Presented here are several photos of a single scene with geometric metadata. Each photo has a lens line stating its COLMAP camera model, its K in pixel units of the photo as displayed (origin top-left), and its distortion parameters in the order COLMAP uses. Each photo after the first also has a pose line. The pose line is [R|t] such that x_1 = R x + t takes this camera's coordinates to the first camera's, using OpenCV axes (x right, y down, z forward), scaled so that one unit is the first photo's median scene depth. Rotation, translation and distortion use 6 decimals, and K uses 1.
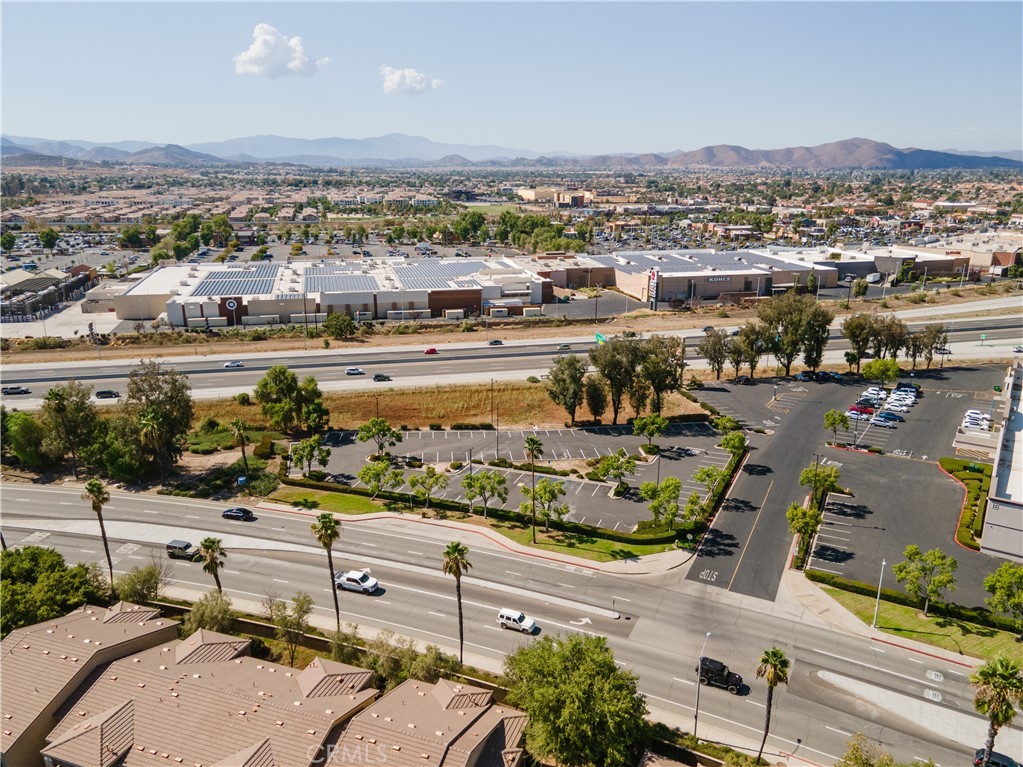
lens RADIAL K [[690.0, 0, 535.7], [0, 690.0, 383.7], [0, 0, 1]] dist [0.026233, -0.000884]
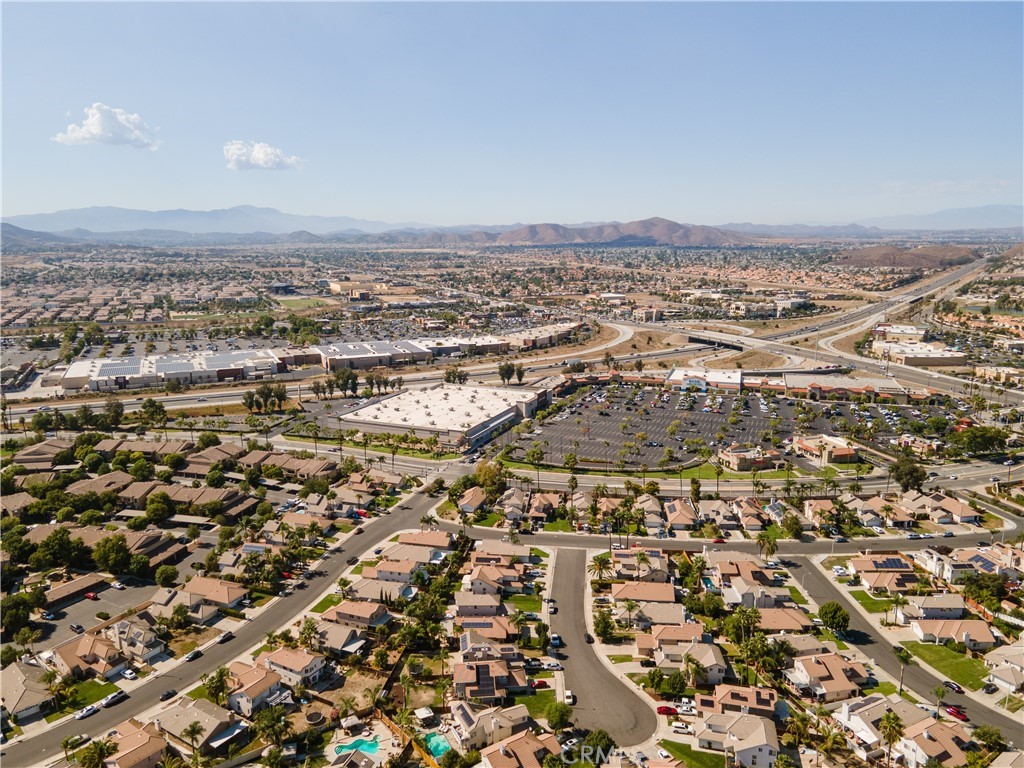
lens RADIAL K [[747.8, 0, 512.0], [0, 747.8, 384.0], [0, 0, 1]] dist [0.020672, 0.042263]
pose [[0.990842, -0.041600, 0.128461, 0.255993], [0.053434, 0.994499, -0.090094, 0.096299], [-0.124006, 0.096133, 0.987614, -0.804886]]
